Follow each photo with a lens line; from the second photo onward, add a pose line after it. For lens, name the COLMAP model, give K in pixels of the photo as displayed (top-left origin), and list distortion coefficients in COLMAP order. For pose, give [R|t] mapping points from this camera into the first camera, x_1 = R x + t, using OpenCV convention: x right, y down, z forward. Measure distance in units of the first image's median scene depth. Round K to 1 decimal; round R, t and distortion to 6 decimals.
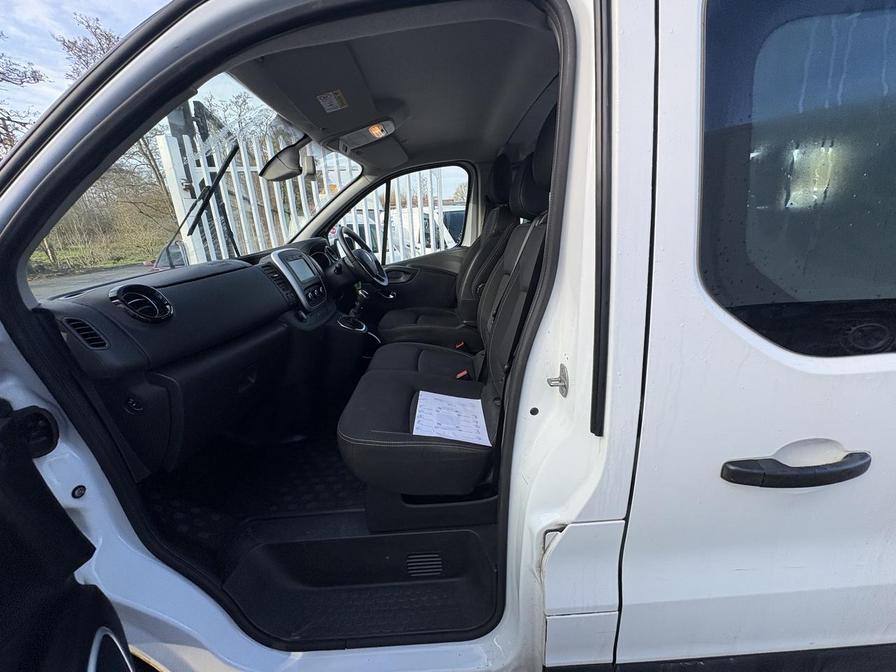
lens RADIAL K [[357.7, 0, 446.8], [0, 357.7, 336.6], [0, 0, 1]] dist [-0.001929, 0.000736]
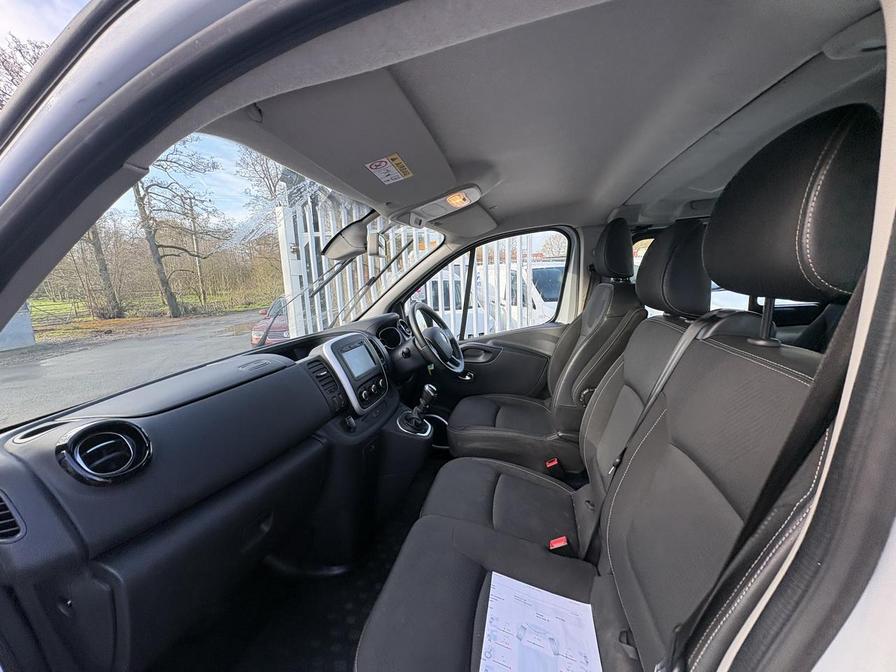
lens RADIAL K [[357.7, 0, 443.8], [0, 357.7, 336.6], [0, 0, 1]] dist [-0.001929, 0.000736]
pose [[0.970592, 0.043024, -0.236855, -0.018856], [-0.074050, 0.989554, -0.123694, -0.140702], [0.229059, 0.137596, 0.963639, 0.216566]]
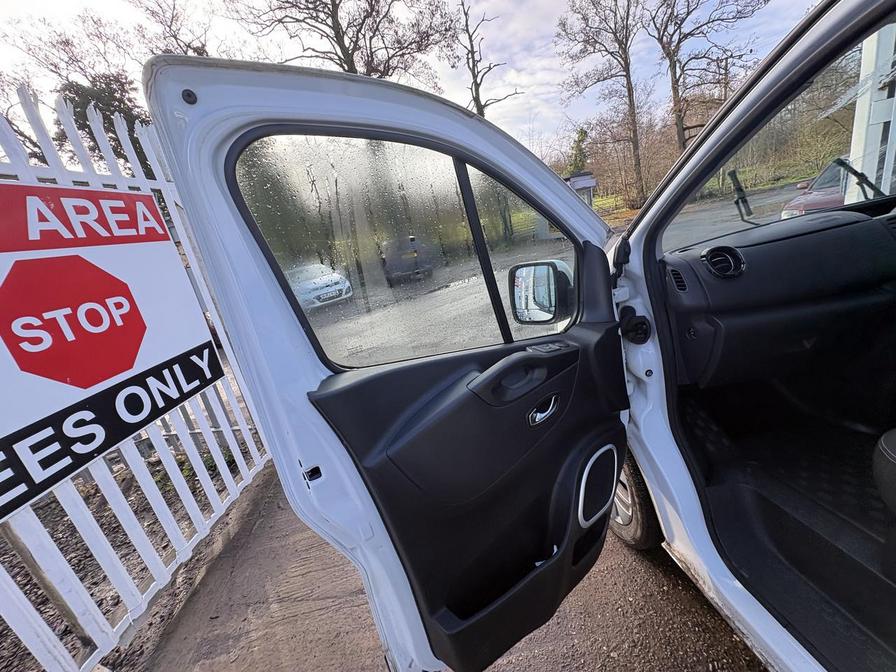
lens RADIAL K [[357.7, 0, 450.2], [0, 357.7, 335.2], [0, 0, 1]] dist [-0.001929, 0.000736]
pose [[0.130089, 0.314458, -0.940315, 0.167175], [-0.114345, 0.946805, 0.300809, -0.058927], [0.984887, 0.068388, 0.159125, -0.084698]]
